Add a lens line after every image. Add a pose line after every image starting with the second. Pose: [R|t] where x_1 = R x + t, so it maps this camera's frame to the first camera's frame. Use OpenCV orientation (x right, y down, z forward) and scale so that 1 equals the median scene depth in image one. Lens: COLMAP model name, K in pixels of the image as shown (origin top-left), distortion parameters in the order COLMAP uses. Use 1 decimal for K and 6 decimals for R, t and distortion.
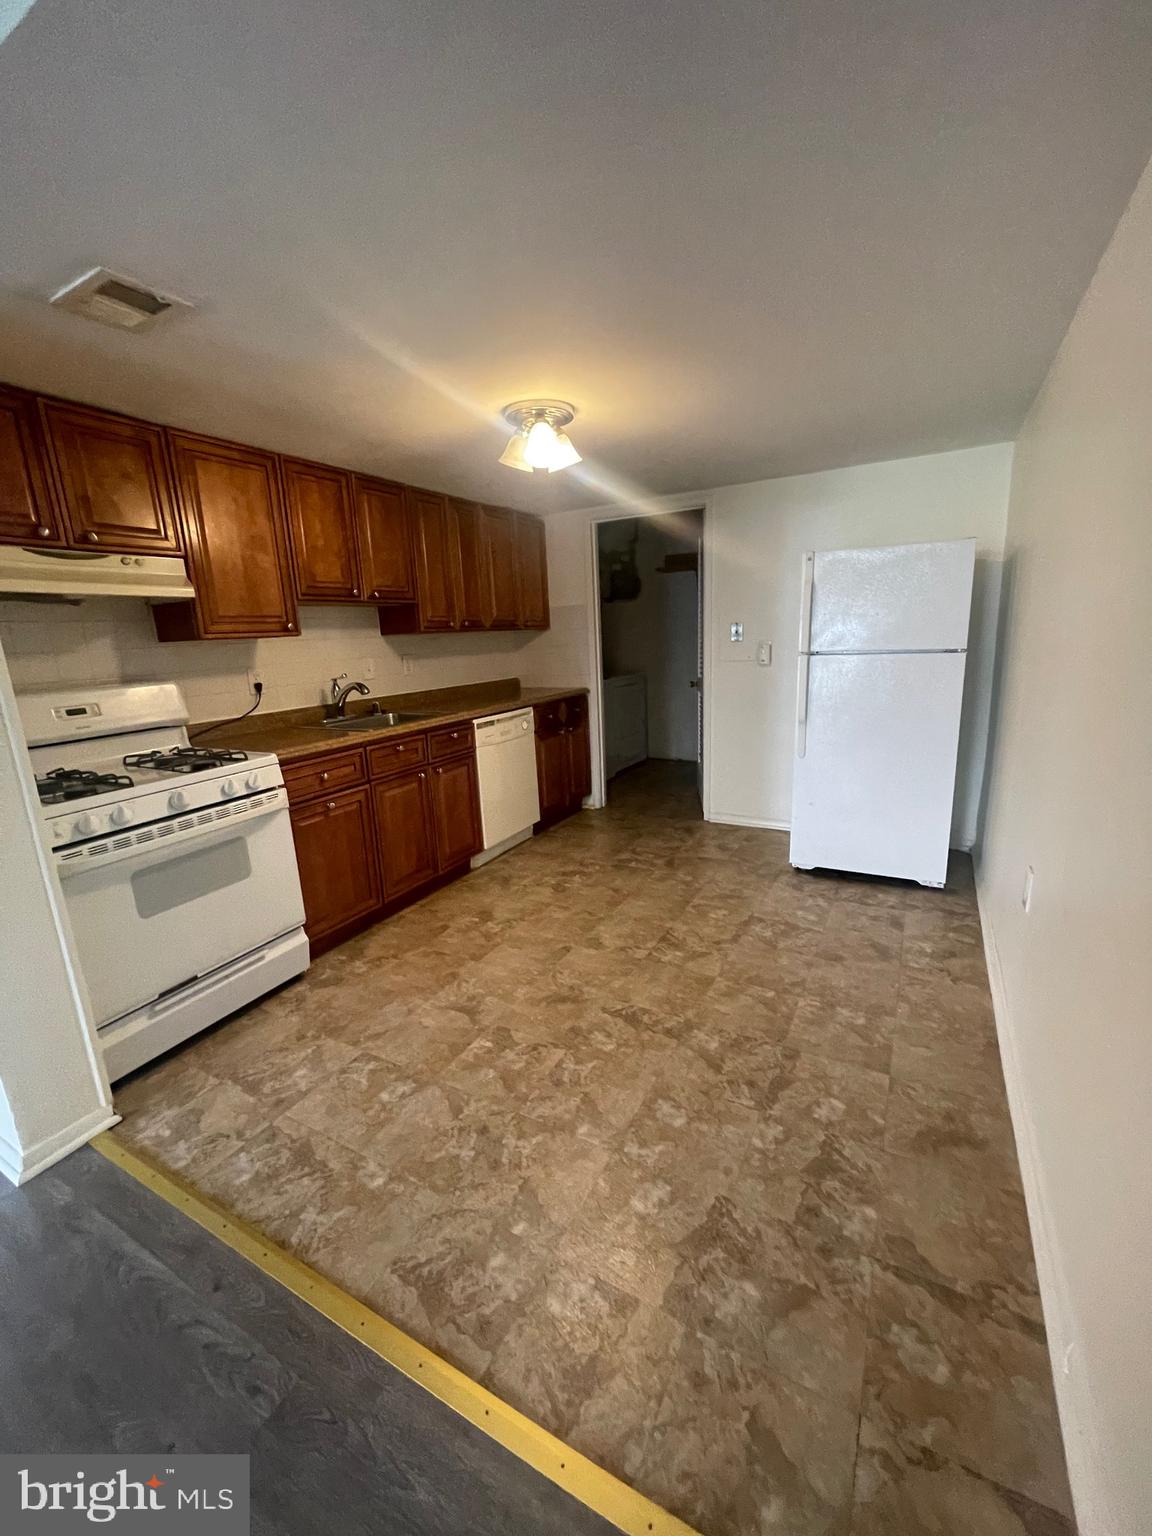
lens RADIAL K [[617.2, 0, 569.6], [0, 617.2, 770.0], [0, 0, 1]] dist [0.003375, 0.001202]
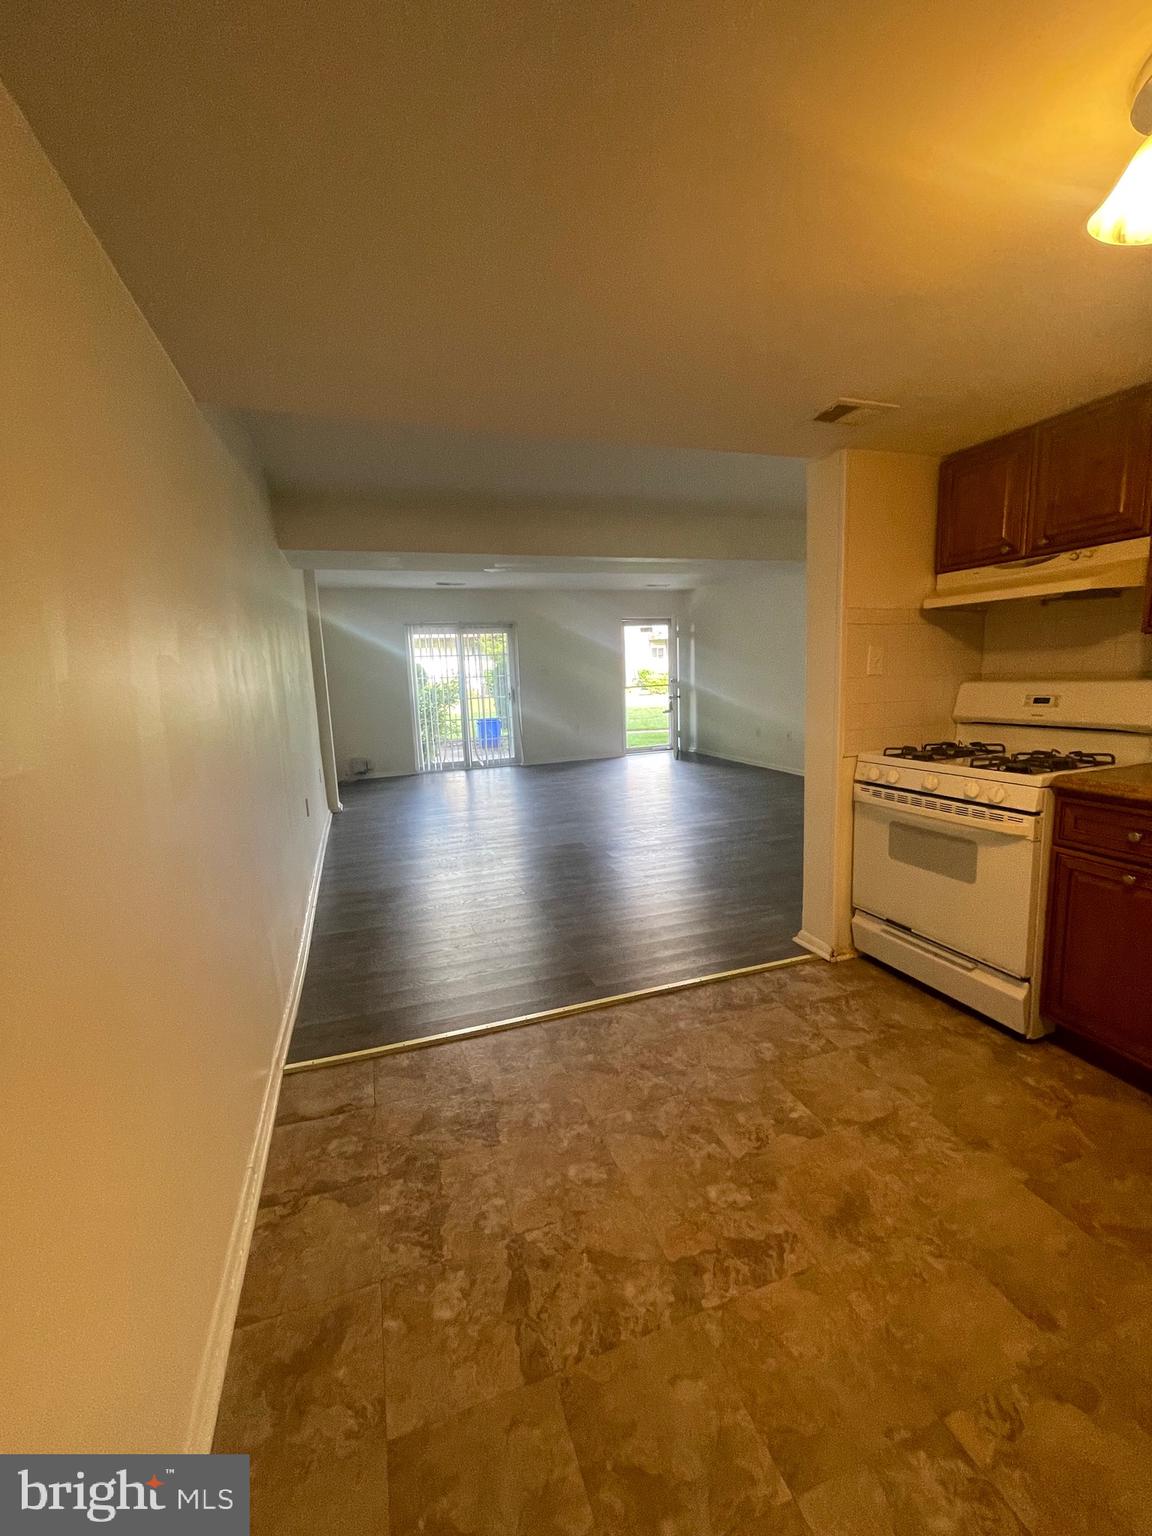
lens RADIAL K [[617.2, 0, 572.6], [0, 617.2, 765.8], [0, 0, 1]] dist [0.003375, 0.001202]
pose [[-0.656275, 0.184540, -0.731607, 0.659362], [-0.093969, 0.942090, 0.321926, -0.294431], [0.748648, 0.280020, -0.600929, 1.203397]]
